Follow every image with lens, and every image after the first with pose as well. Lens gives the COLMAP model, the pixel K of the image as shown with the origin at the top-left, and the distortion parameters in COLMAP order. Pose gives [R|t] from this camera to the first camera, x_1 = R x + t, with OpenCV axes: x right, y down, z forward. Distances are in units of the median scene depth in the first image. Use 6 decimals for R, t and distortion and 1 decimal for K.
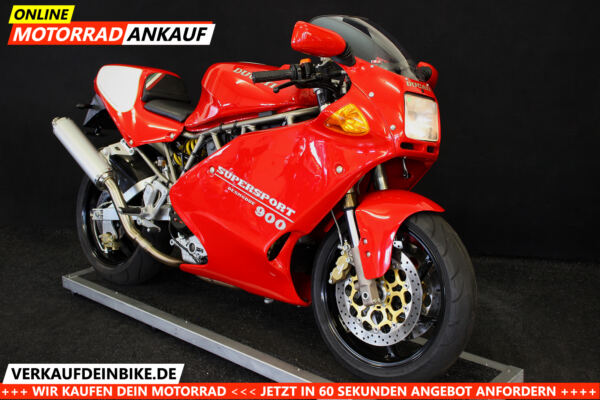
lens RADIAL K [[708.7, 0, 298.0], [0, 708.7, 200.0], [0, 0, 1]] dist [-0.070173, 0.000000]
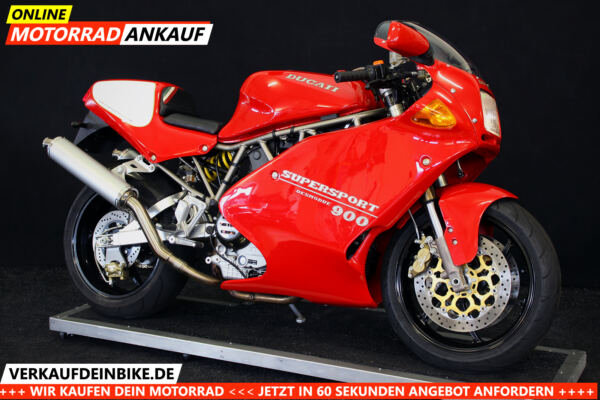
lens RADIAL K [[842.2, 0, 300.4], [0, 842.2, 196.5], [0, 0, 1]] dist [-0.019284, 0.000000]
pose [[0.971349, -0.031649, 0.235540, -0.385432], [0.055608, 0.993848, -0.095784, 0.107779], [-0.231060, 0.106137, 0.967133, -0.148486]]
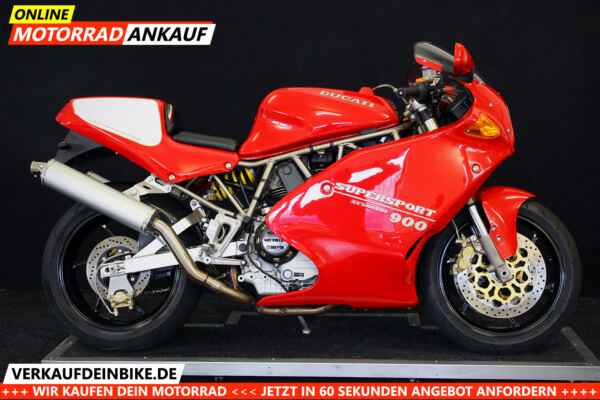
lens RADIAL K [[875.0, 0, 299.8], [0, 875.0, 201.4], [0, 0, 1]] dist [0.022358, 0.000000]
pose [[0.789866, -0.071904, 0.609050, -0.978228], [0.149075, 0.985828, -0.076946, 0.072464], [-0.594886, 0.151571, 0.789390, 0.030301]]
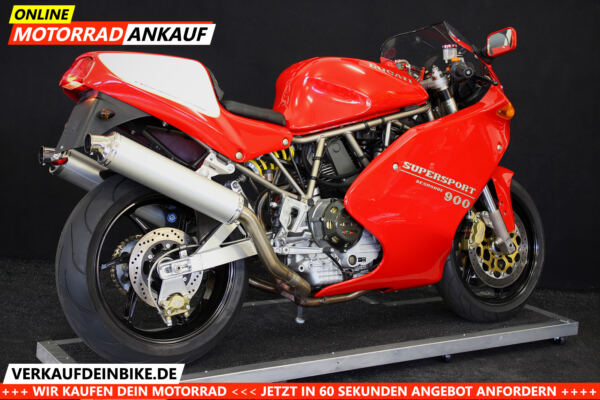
lens RADIAL K [[926.6, 0, 301.2], [0, 926.6, 200.4], [0, 0, 1]] dist [0.014407, 0.000000]
pose [[0.256821, -0.111448, 0.960012, -1.467074], [0.171128, 0.982877, 0.068323, -0.112832], [-0.951188, 0.146738, 0.271495, 0.830056]]
